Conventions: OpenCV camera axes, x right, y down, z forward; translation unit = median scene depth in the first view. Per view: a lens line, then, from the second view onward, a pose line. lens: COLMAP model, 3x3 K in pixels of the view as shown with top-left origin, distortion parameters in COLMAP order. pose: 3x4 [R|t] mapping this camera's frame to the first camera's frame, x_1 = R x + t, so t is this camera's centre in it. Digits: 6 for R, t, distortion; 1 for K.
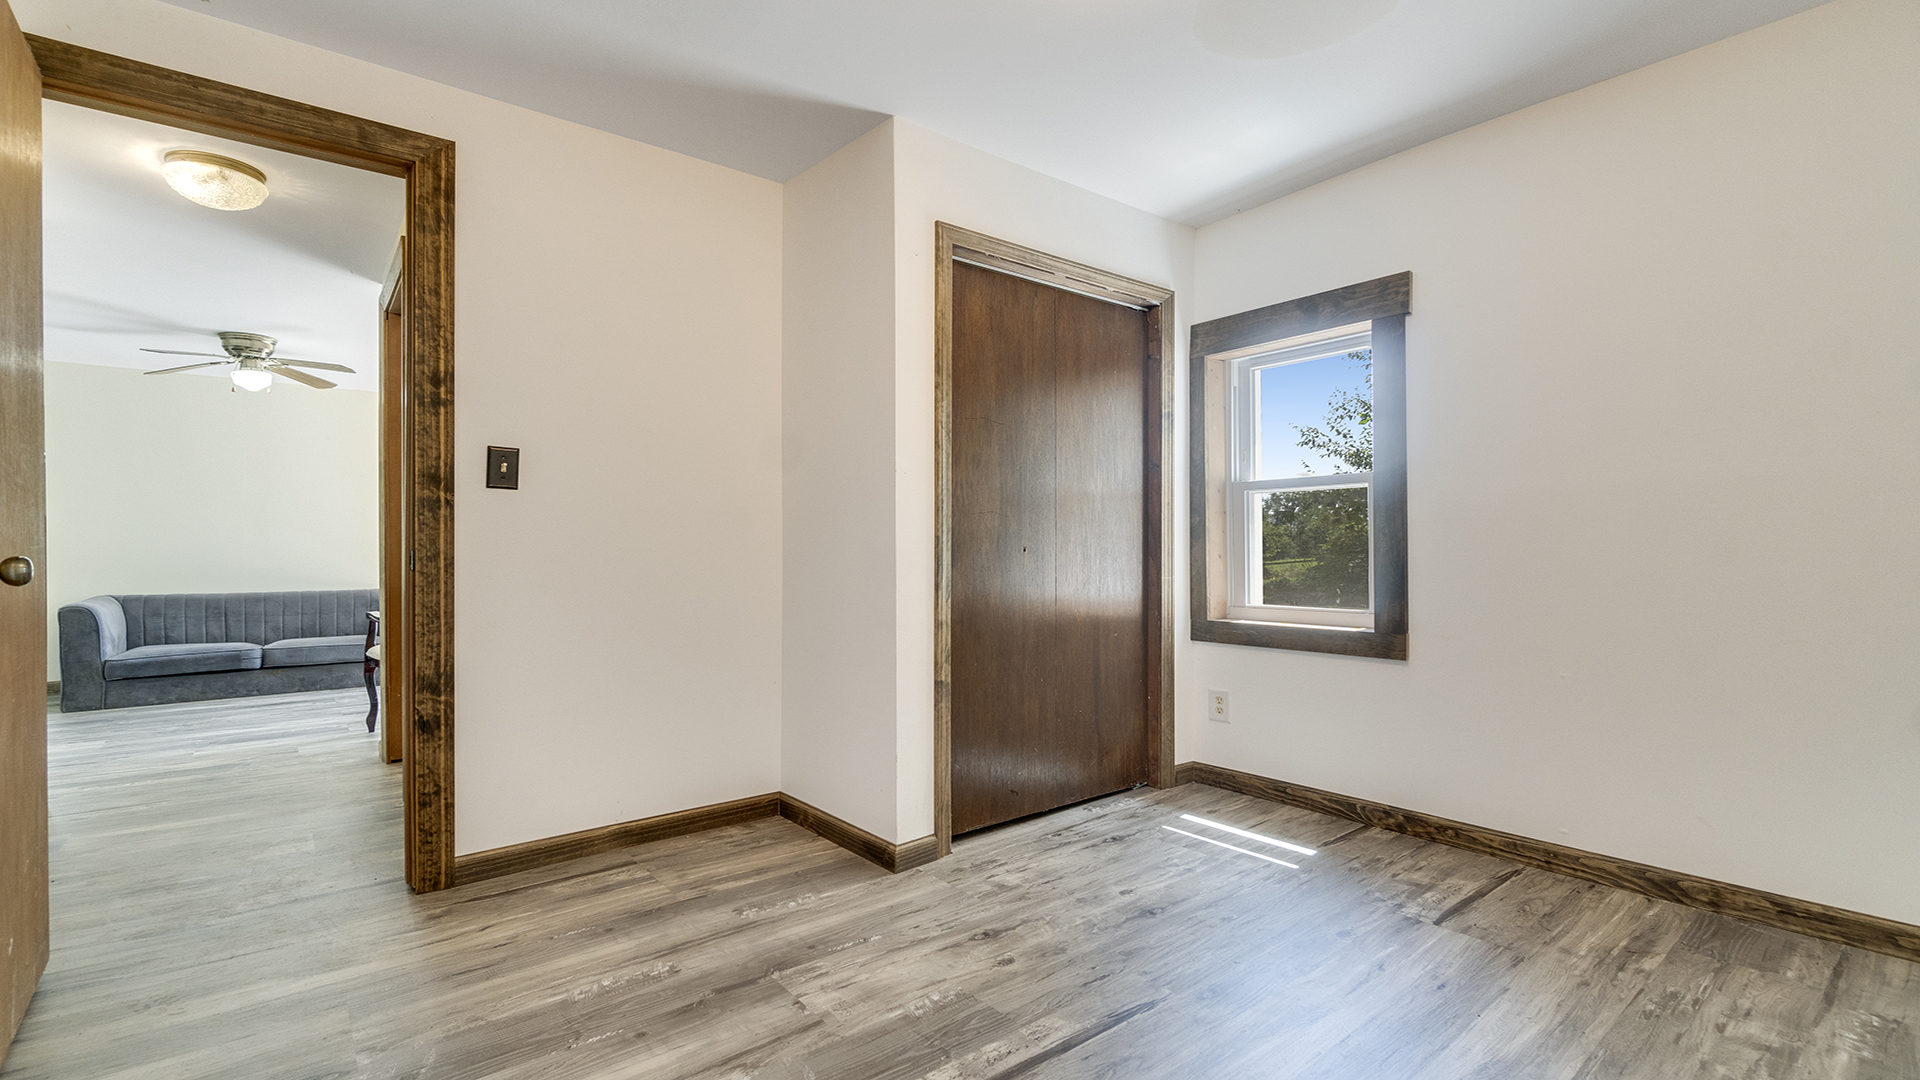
lens RADIAL K [[840.0, 0, 953.7], [0, 840.0, 549.8], [0, 0, 1]] dist [-0.008217, 0.001886]
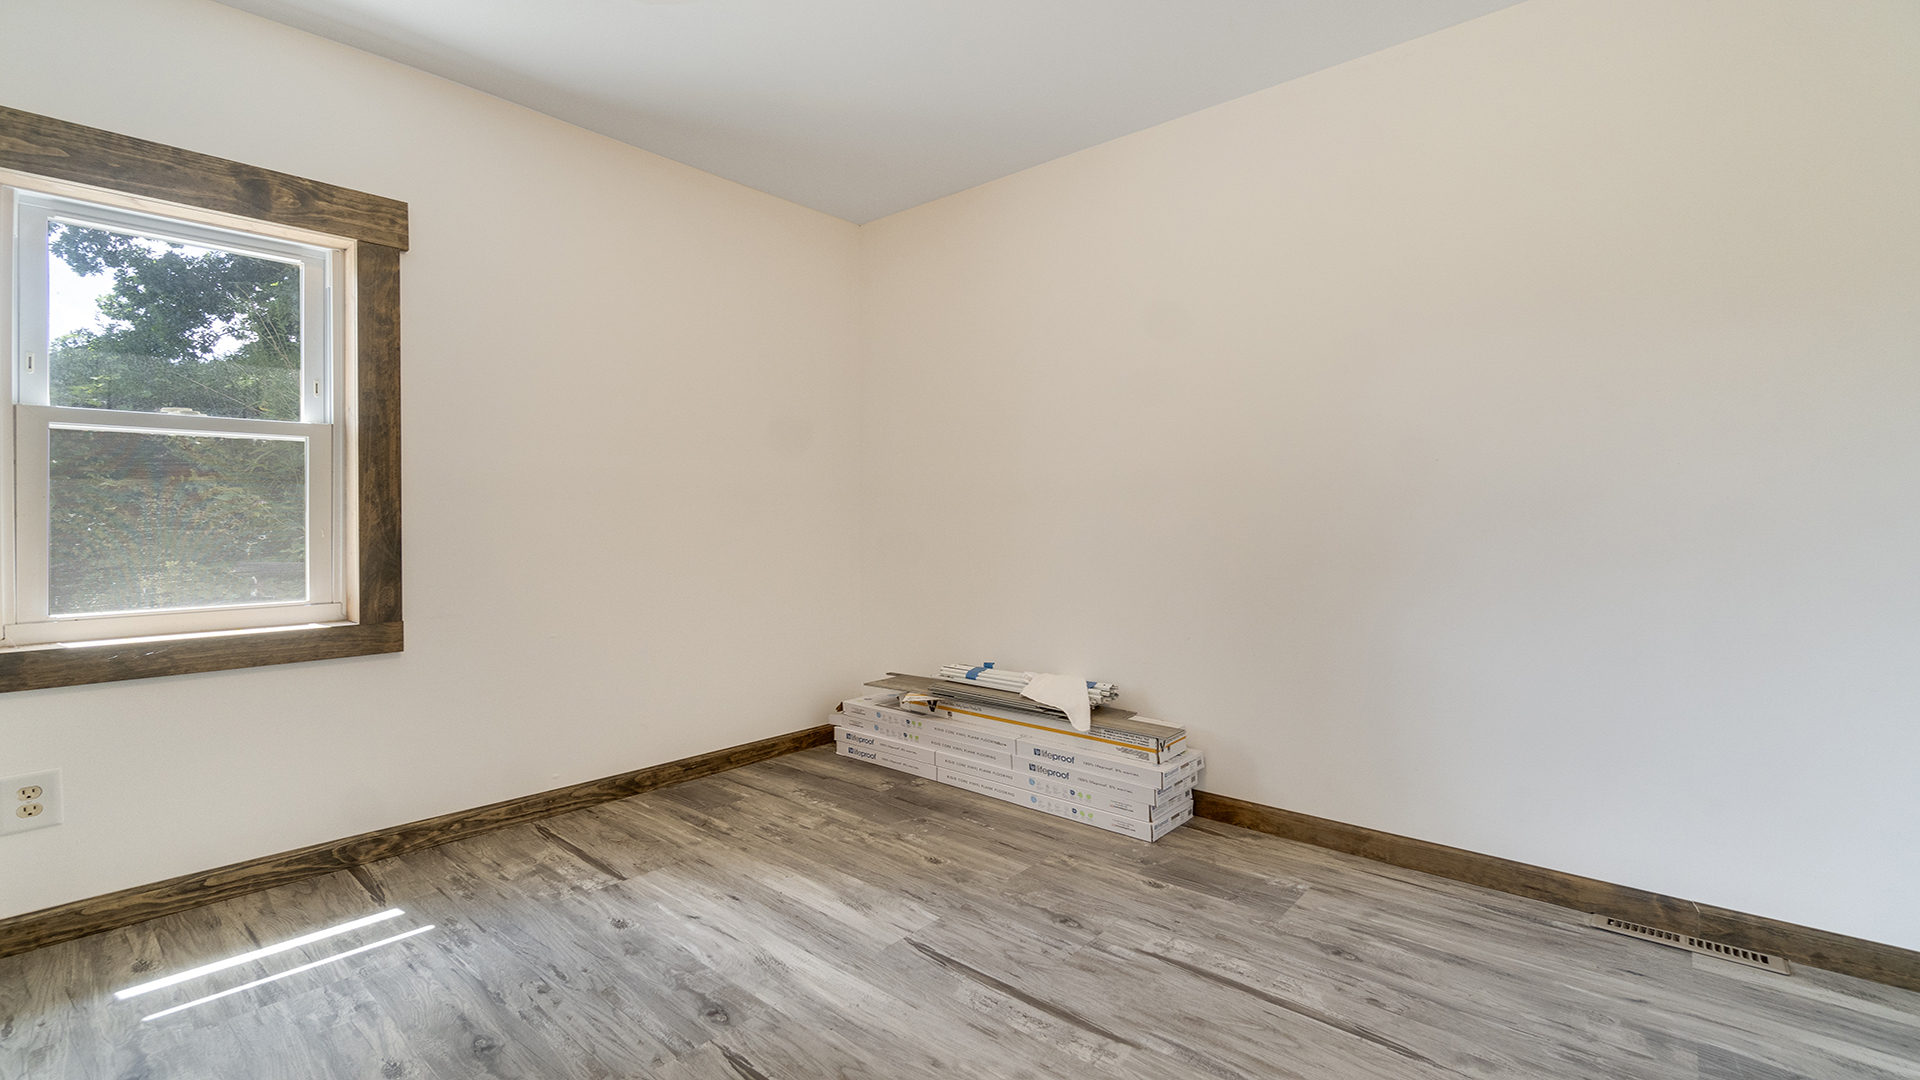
lens RADIAL K [[840.0, 0, 954.1], [0, 840.0, 519.6], [0, 0, 1]] dist [-0.008217, 0.001886]
pose [[-0.174574, 0.006259, 0.984624, -0.451676], [0.002422, 0.999979, -0.005928, 0.002384], [-0.984641, 0.001350, -0.174586, 0.654296]]
